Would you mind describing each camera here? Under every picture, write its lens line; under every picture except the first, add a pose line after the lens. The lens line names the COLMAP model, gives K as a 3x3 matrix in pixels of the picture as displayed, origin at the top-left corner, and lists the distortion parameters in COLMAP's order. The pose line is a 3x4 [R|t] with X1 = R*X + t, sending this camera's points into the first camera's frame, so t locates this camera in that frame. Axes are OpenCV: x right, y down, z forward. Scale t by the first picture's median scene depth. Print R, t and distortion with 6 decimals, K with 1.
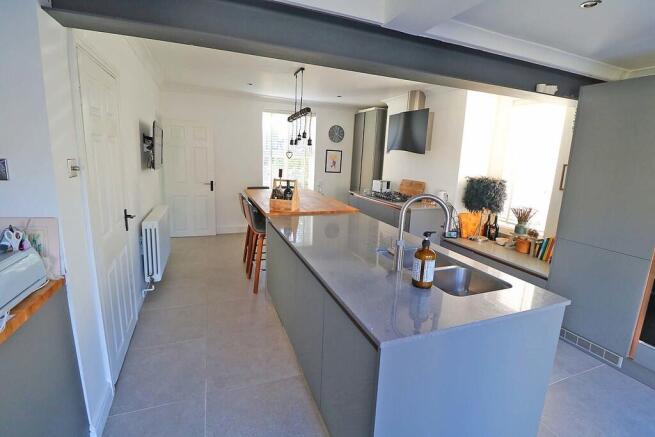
lens RADIAL K [[299.0, 0, 323.6], [0, 299.0, 209.9], [0, 0, 1]] dist [-0.021052, -0.000555]
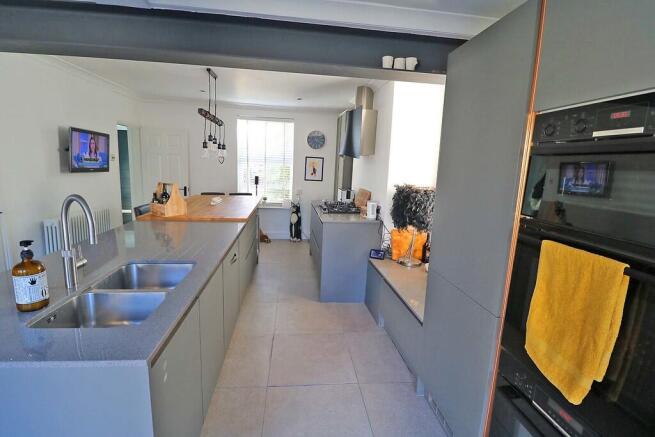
lens RADIAL K [[299.0, 0, 323.6], [0, 299.0, 209.9], [0, 0, 1]] dist [-0.021052, -0.000555]
pose [[0.967193, 0.038735, -0.251074, 0.432357], [-0.048041, 0.998363, -0.031041, -0.007376], [0.249460, 0.042084, 0.967470, 0.140426]]
